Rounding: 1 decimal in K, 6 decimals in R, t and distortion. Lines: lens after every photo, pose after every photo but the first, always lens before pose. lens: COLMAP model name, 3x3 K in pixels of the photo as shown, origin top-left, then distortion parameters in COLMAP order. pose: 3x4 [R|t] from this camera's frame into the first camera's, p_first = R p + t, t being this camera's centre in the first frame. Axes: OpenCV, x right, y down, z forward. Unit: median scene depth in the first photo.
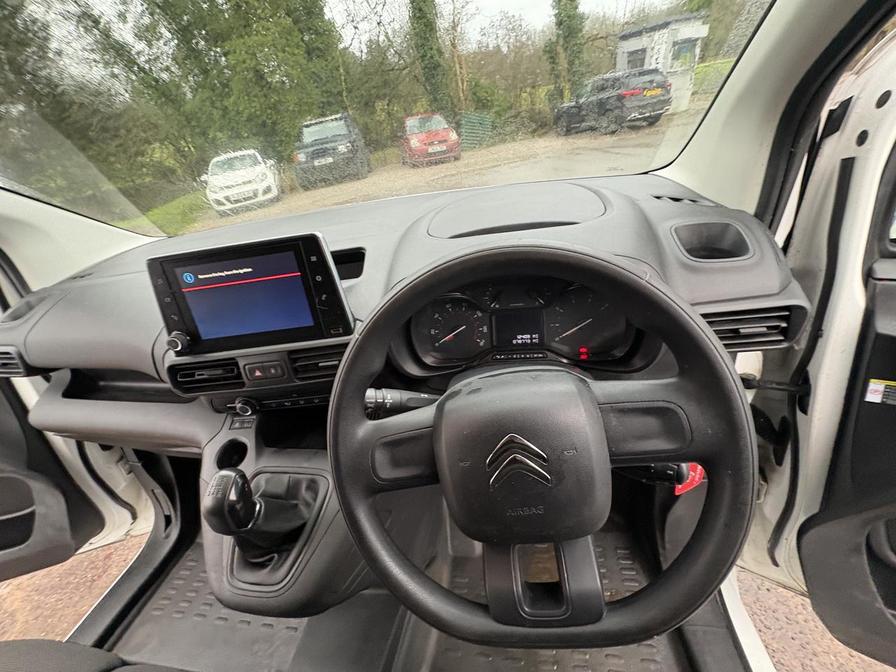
lens RADIAL K [[356.4, 0, 447.4], [0, 356.4, 336.0], [0, 0, 1]] dist [-0.000350, -0.000532]
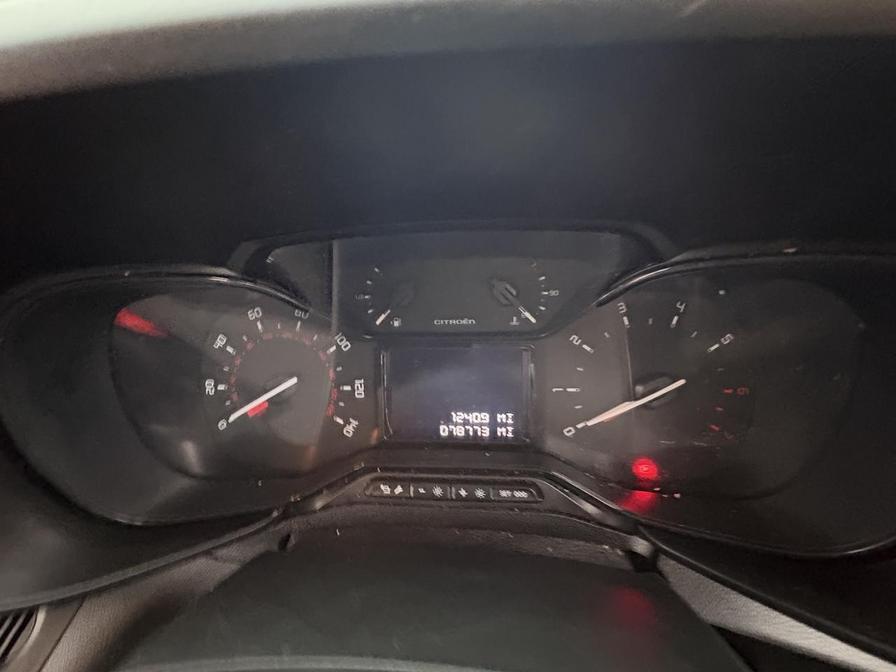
lens RADIAL K [[356.4, 0, 445.8], [0, 356.4, 336.9], [0, 0, 1]] dist [-0.000350, -0.000532]
pose [[0.993429, 0.047383, 0.104178, 0.179433], [-0.044511, 0.998566, -0.029731, -0.074336], [-0.105437, 0.024899, 0.994114, 0.787347]]
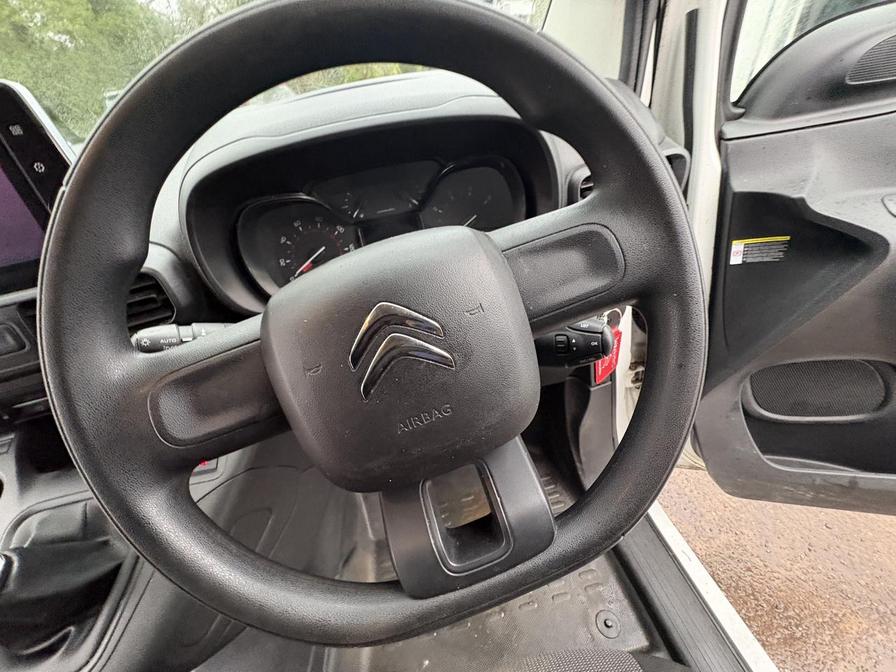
lens RADIAL K [[356.4, 0, 446.6], [0, 356.4, 336.7], [0, 0, 1]] dist [-0.000350, -0.000532]
pose [[0.945180, -0.182069, 0.271081, 0.065835], [0.170427, 0.983151, 0.066095, 0.185873], [-0.278547, -0.016272, 0.960285, 0.228979]]
